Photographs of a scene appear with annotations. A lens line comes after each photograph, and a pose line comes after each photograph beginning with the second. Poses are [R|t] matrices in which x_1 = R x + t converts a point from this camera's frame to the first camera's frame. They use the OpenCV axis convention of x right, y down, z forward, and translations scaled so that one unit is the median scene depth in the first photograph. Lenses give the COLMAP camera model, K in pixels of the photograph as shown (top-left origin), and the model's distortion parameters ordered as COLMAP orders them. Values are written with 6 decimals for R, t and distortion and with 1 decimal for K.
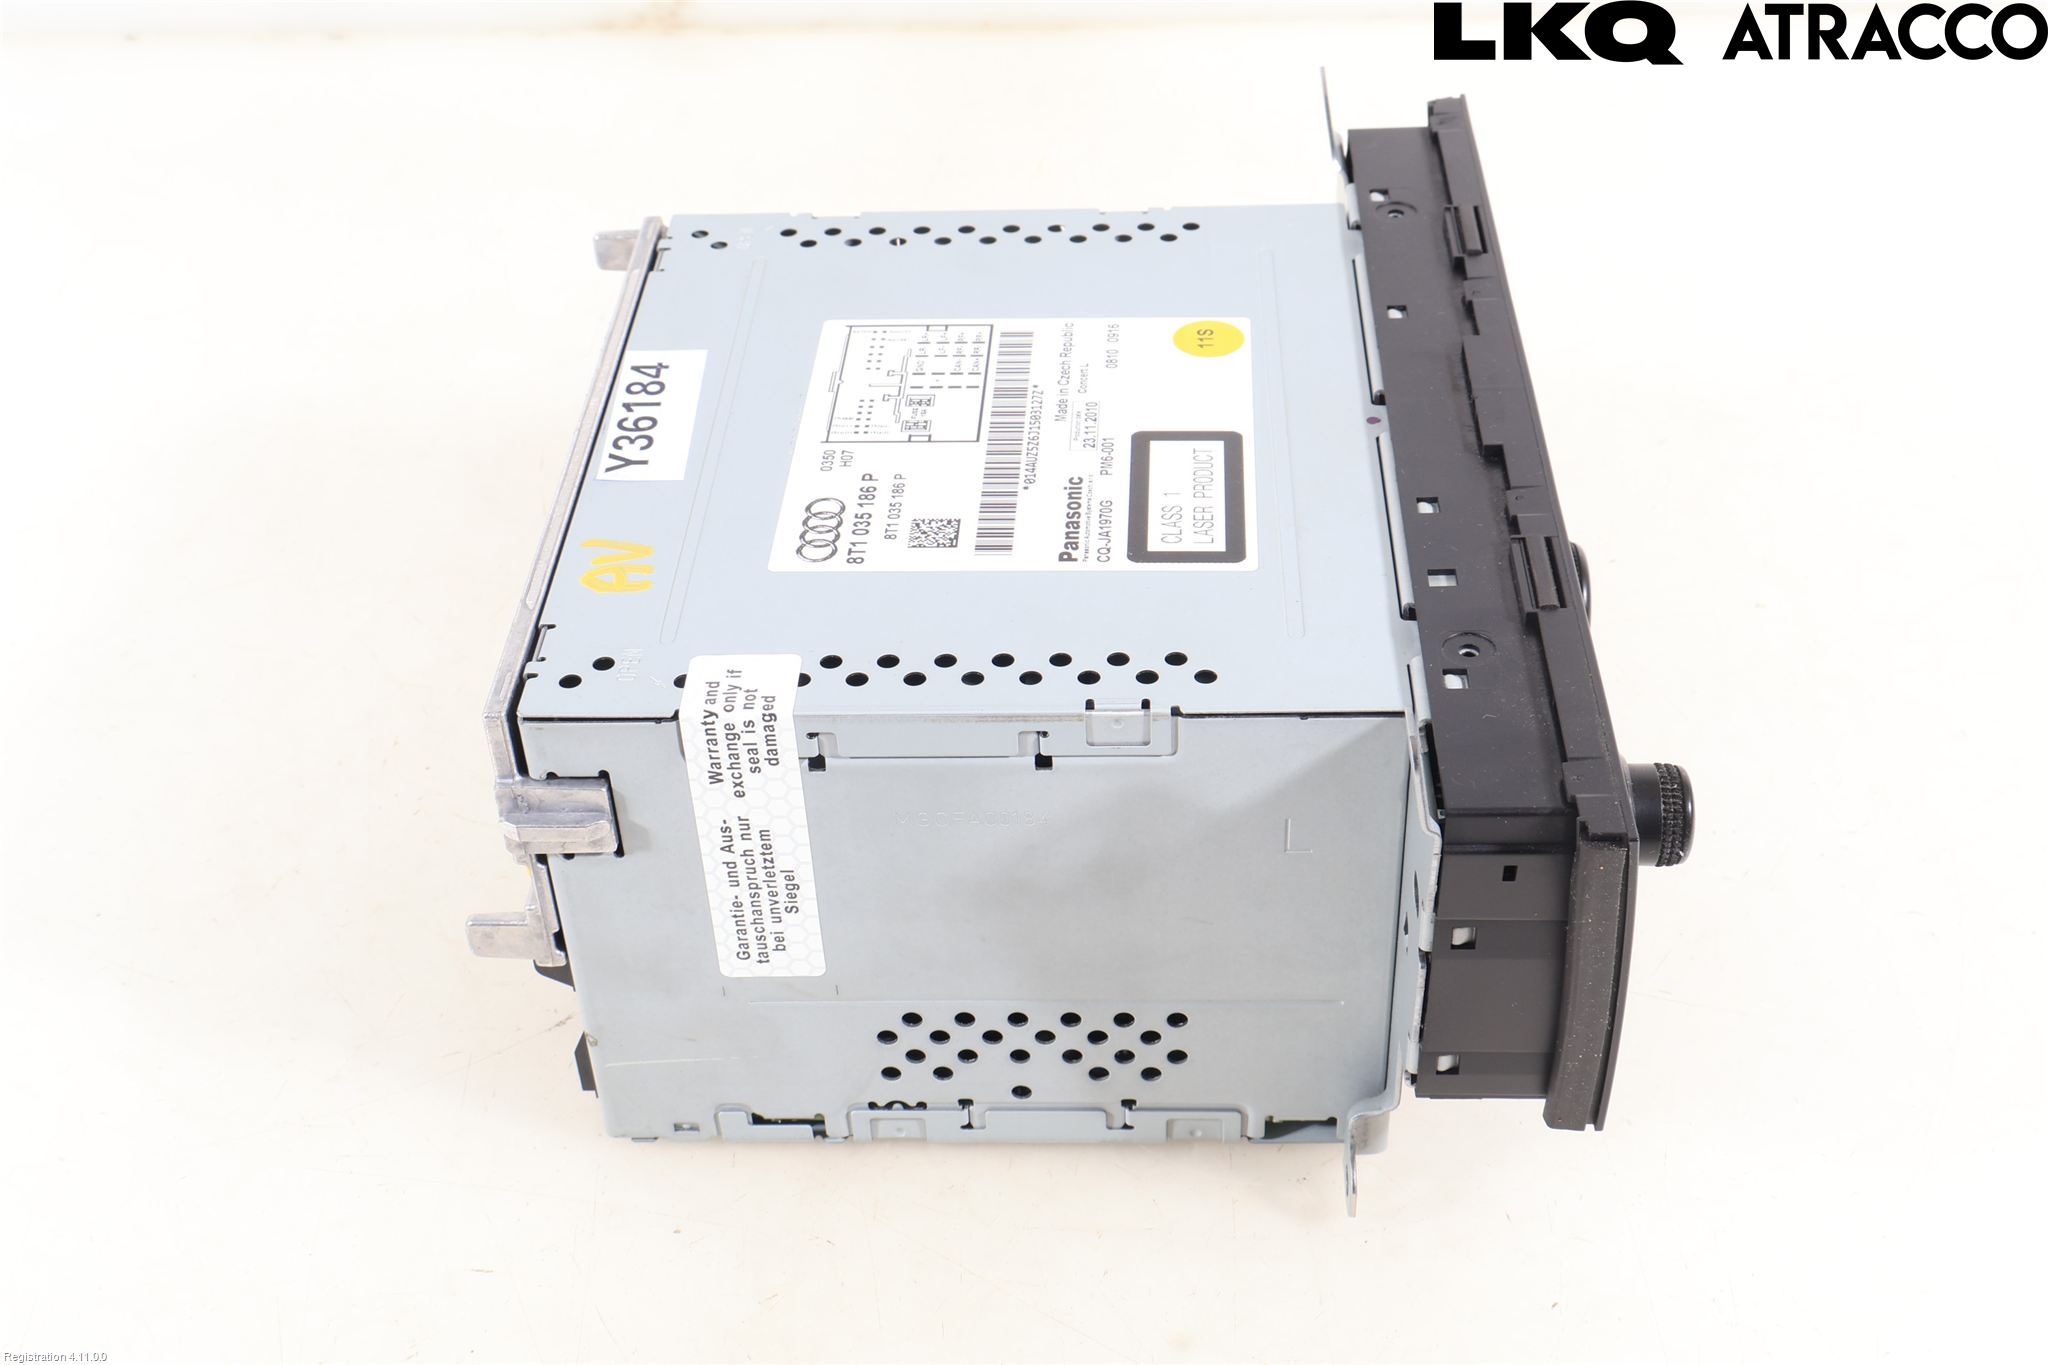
lens RADIAL K [[2447.6, 0, 1023.5], [0, 2447.6, 683.0], [0, 0, 1]] dist [-0.022455, 0.000000]
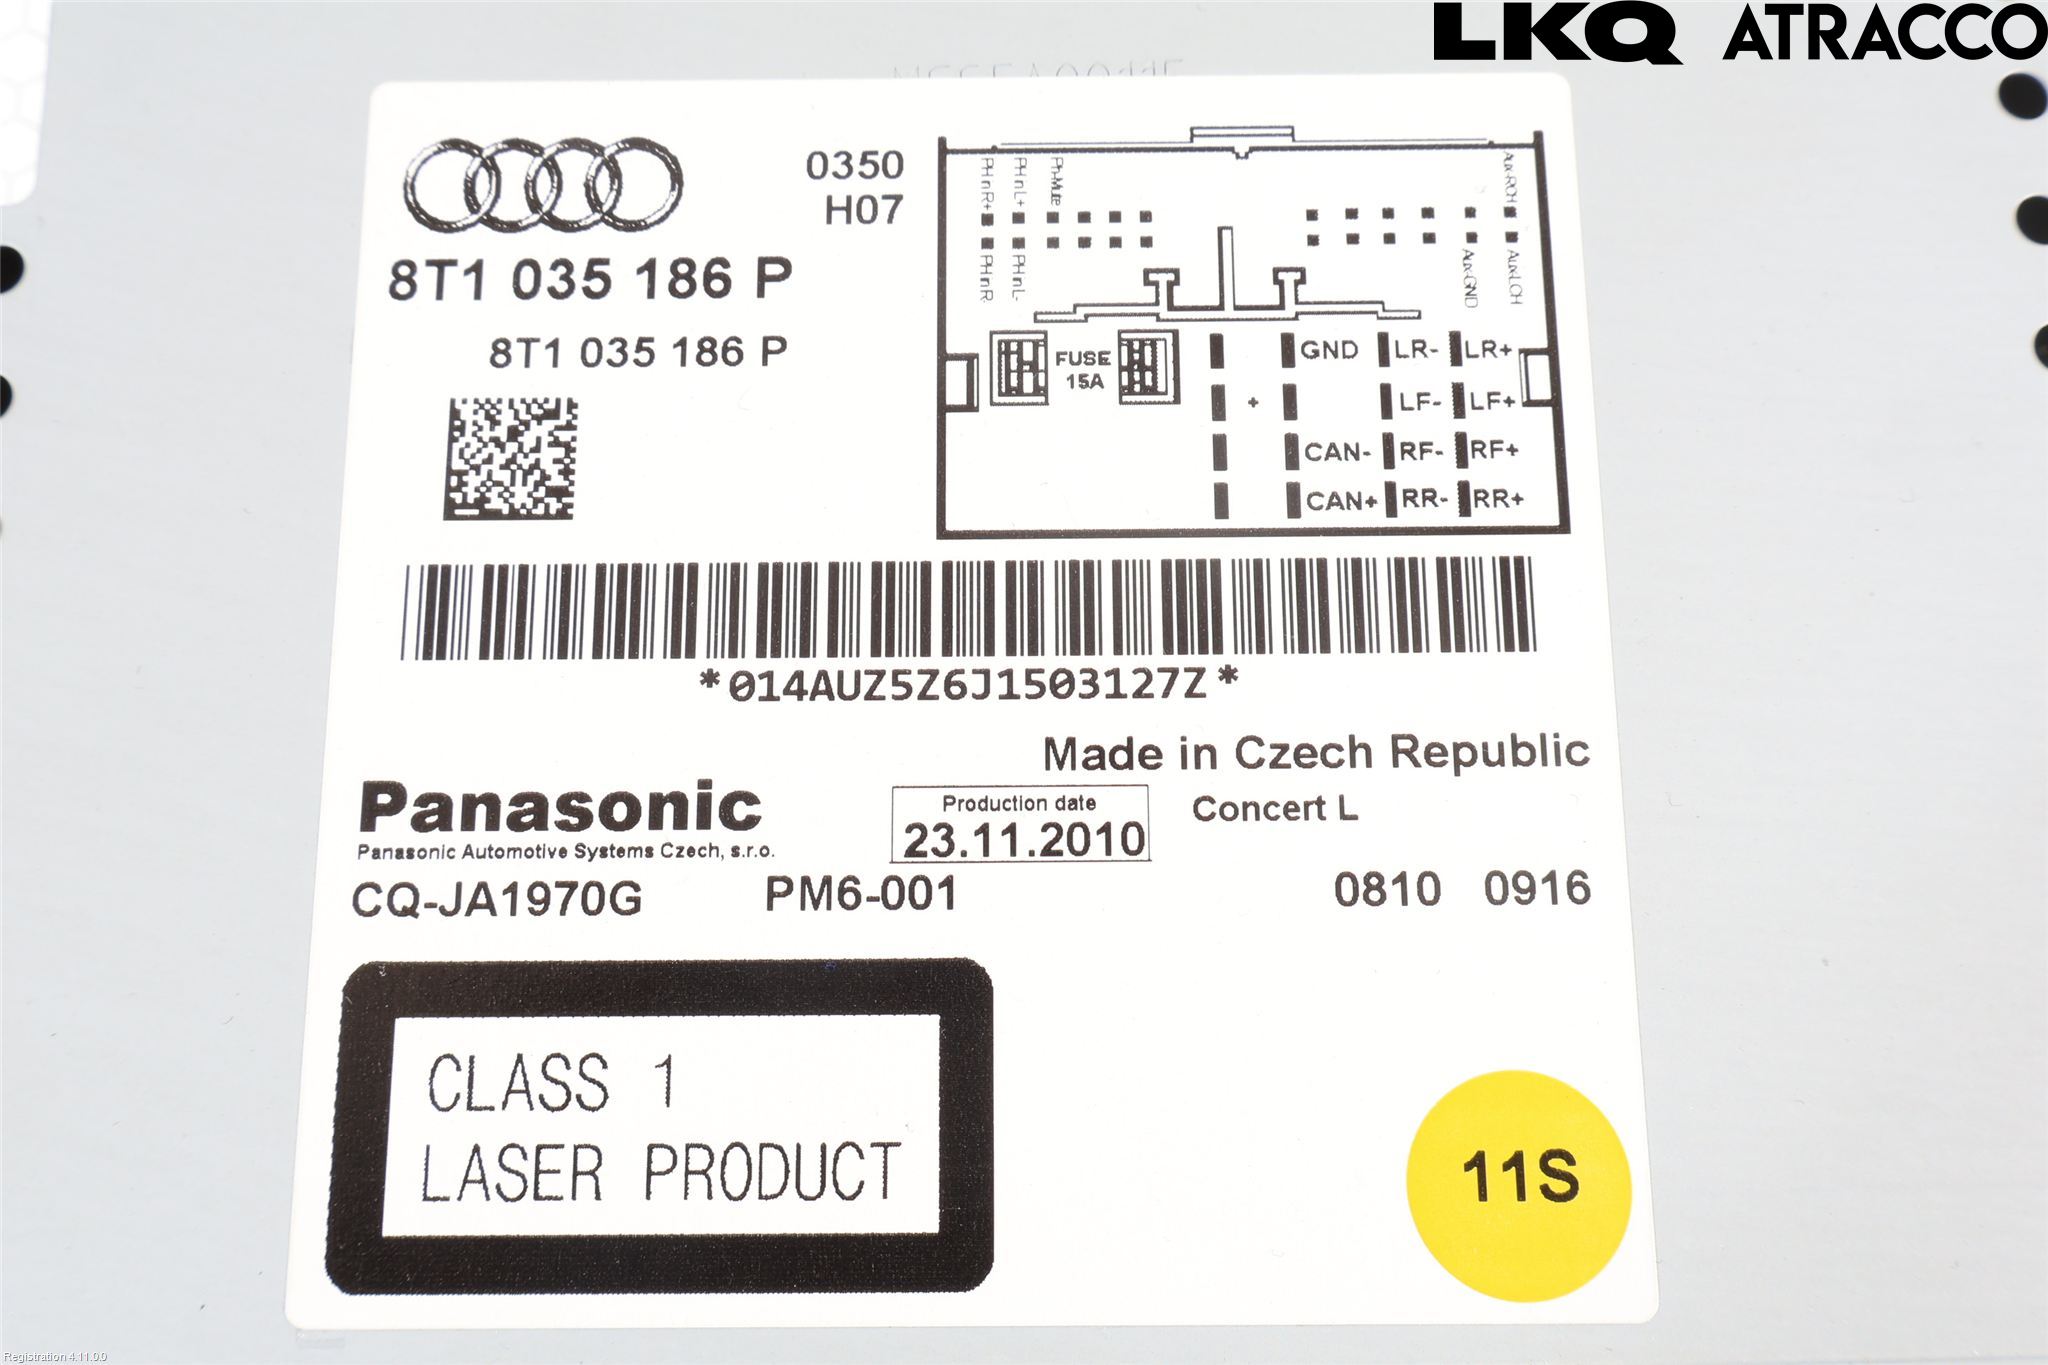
lens RADIAL K [[2192.6, 0, 1026.9], [0, 2192.6, 685.4], [0, 0, 1]] dist [0.008565, 0.000000]
pose [[0.060282, 0.977932, -0.200036, 0.068605], [-0.623347, 0.193402, 0.757650, -0.347643], [0.779618, 0.079019, 0.621250, 0.808687]]
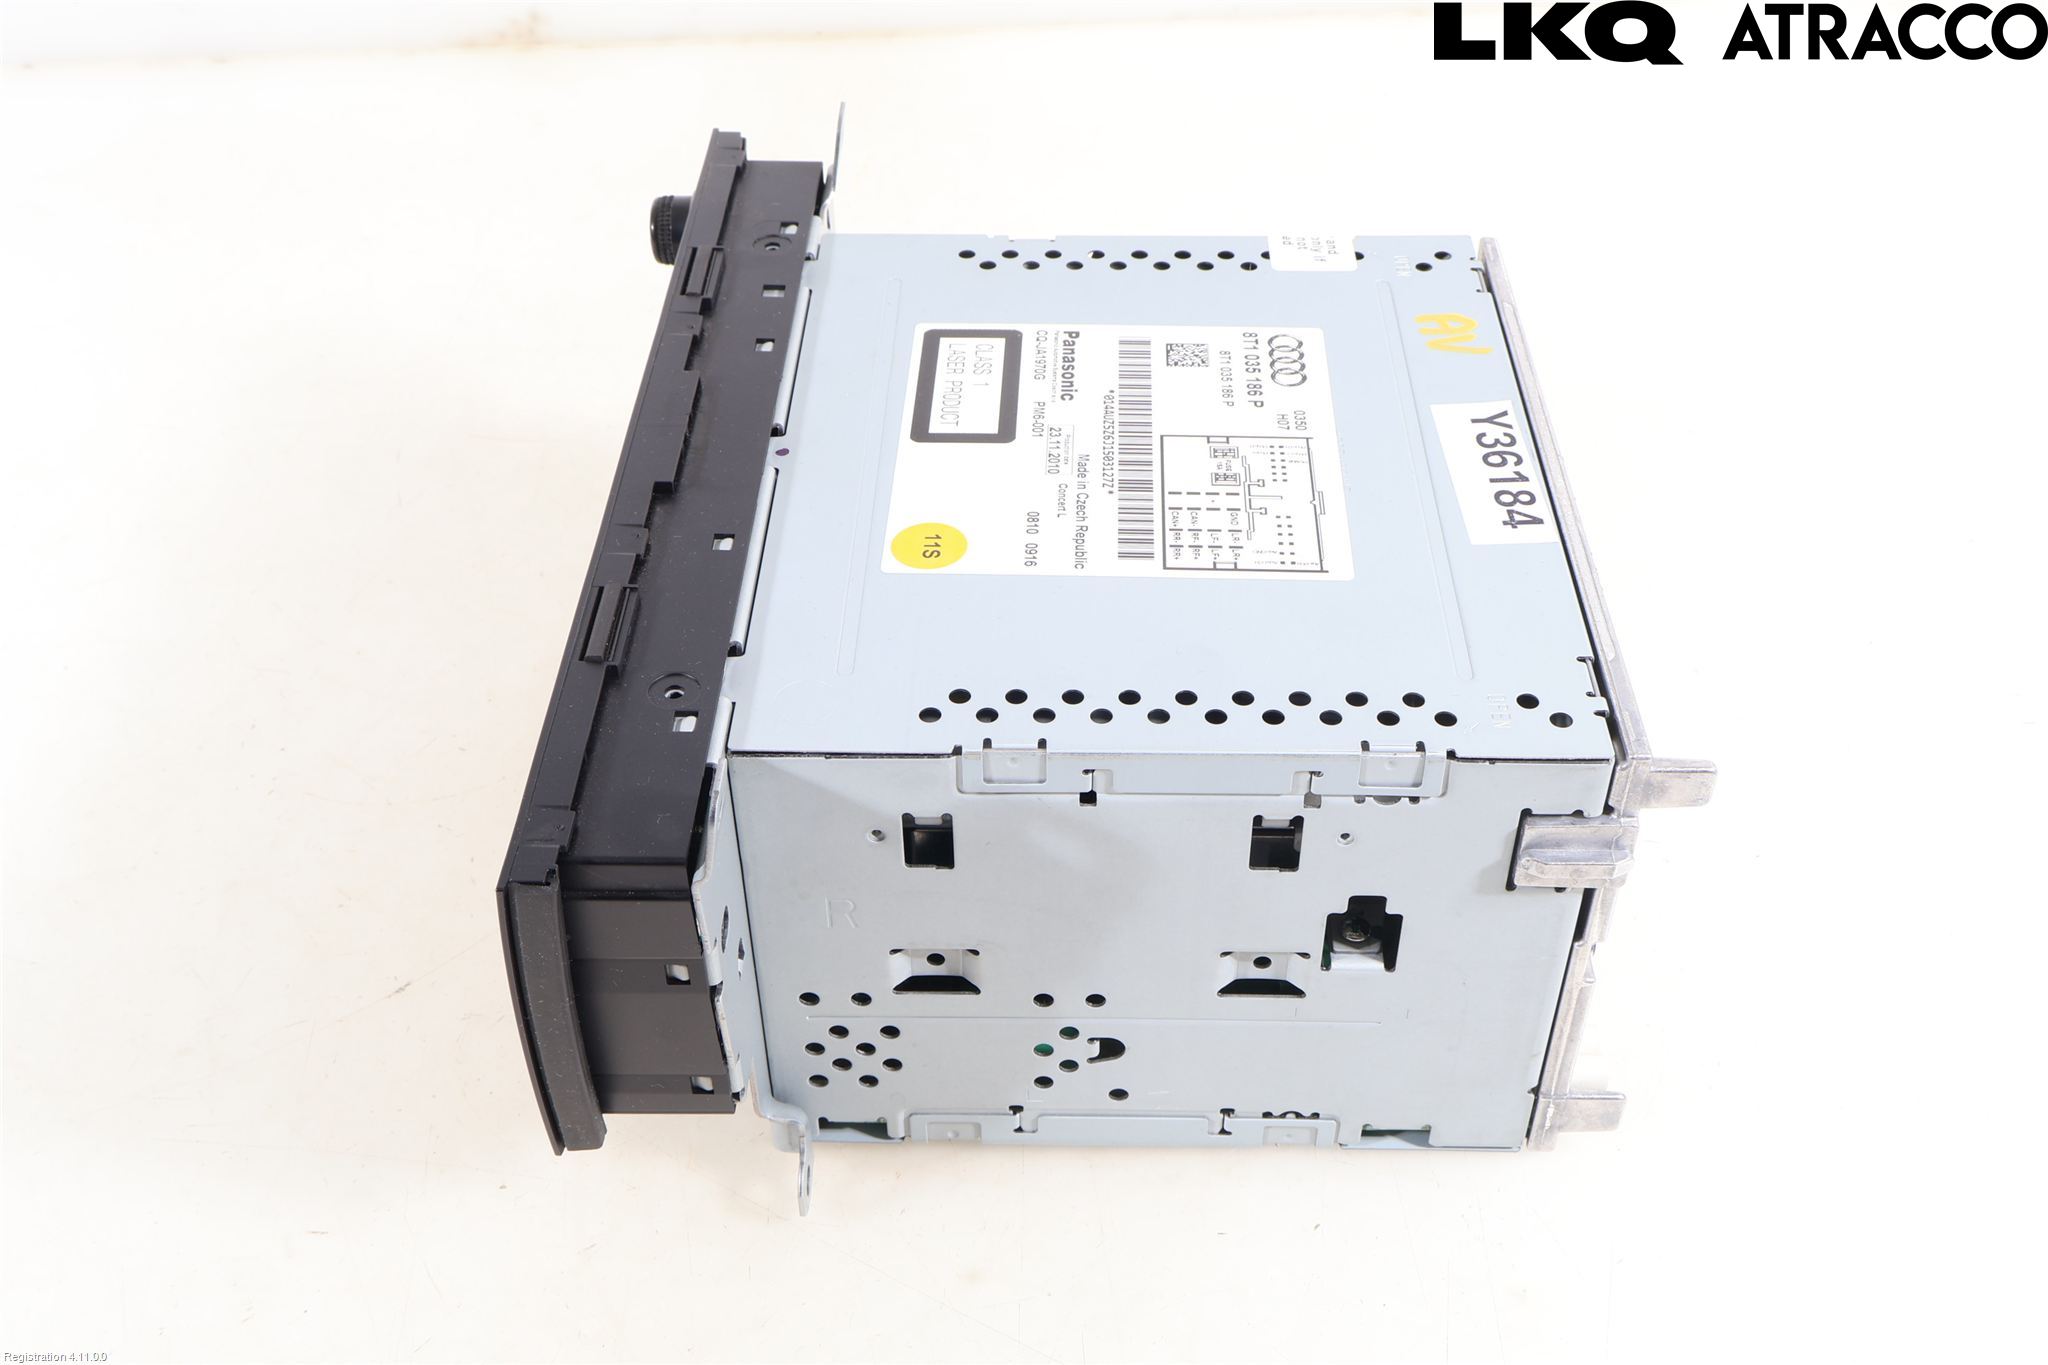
lens RADIAL K [[2116.0, 0, 1025.6], [0, 2116.0, 681.8], [0, 0, 1]] dist [-0.011841, 0.000000]
pose [[-0.998805, 0.046173, 0.016039, 0.029878], [0.023772, 0.172142, 0.984785, -0.973921], [0.042709, 0.983989, -0.173034, 1.256284]]
